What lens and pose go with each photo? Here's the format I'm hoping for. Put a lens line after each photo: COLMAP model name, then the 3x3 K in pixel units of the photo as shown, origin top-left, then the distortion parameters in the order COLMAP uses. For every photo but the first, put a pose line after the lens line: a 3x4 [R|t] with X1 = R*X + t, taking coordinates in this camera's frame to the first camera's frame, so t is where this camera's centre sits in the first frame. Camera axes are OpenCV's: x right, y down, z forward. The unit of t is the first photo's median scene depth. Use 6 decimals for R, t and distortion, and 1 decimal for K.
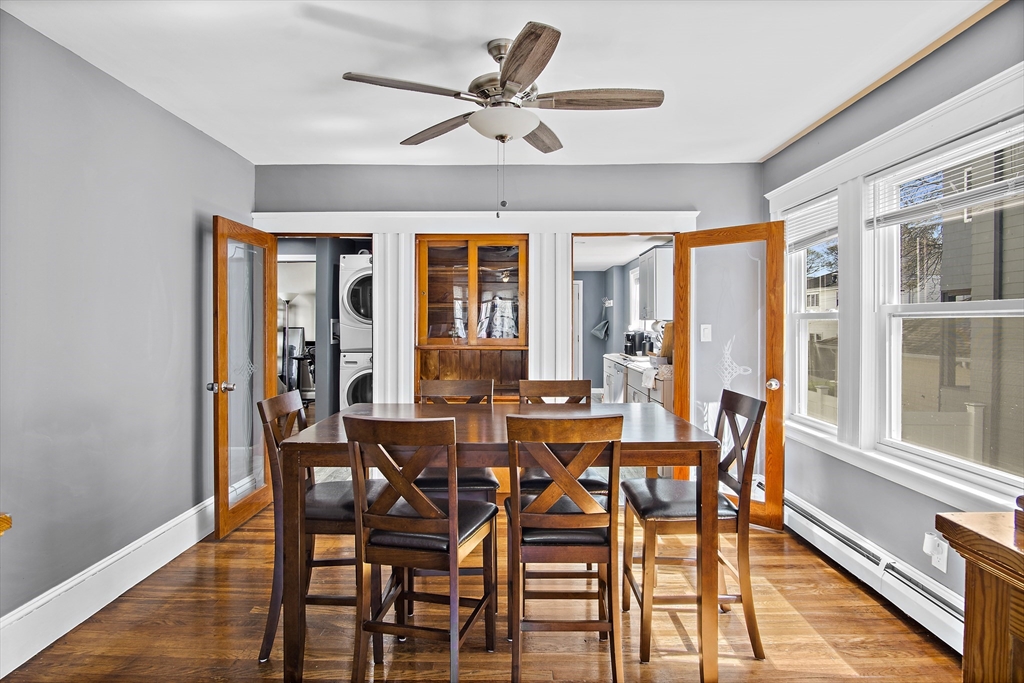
lens RADIAL K [[559.0, 0, 508.9], [0, 559.0, 326.2], [0, 0, 1]] dist [-0.018659, -0.002883]
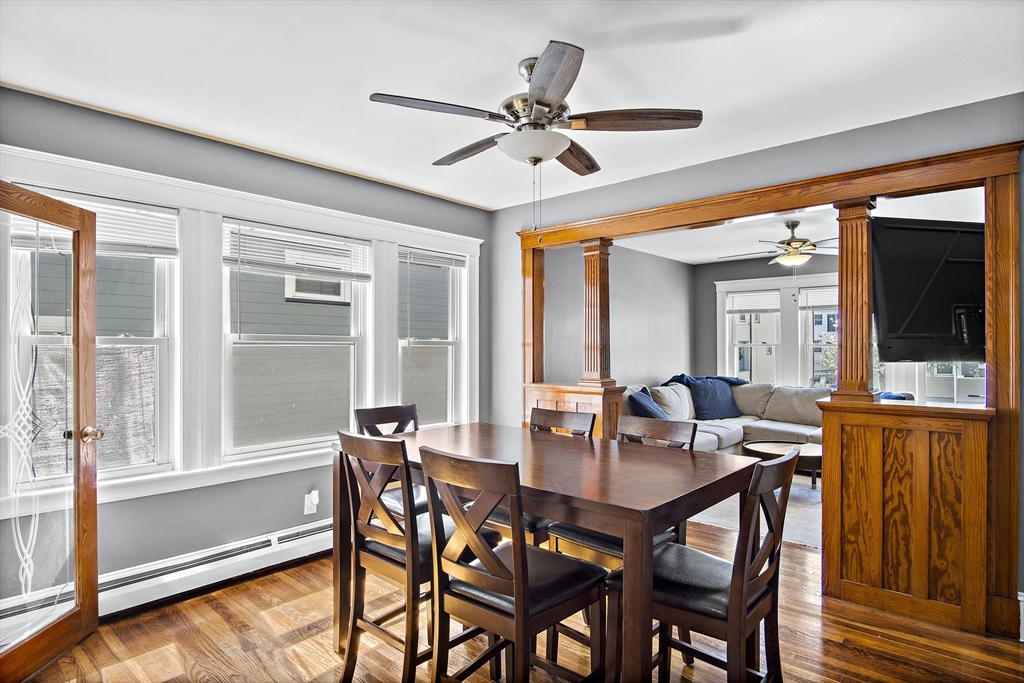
lens RADIAL K [[559.0, 0, 513.5], [0, 559.0, 343.0], [0, 0, 1]] dist [-0.018659, -0.002883]
pose [[-0.745074, 0.007006, 0.666945, -0.357359], [0.004977, 0.999975, -0.004944, -0.006756], [-0.666963, -0.000364, -0.745091, 0.986530]]
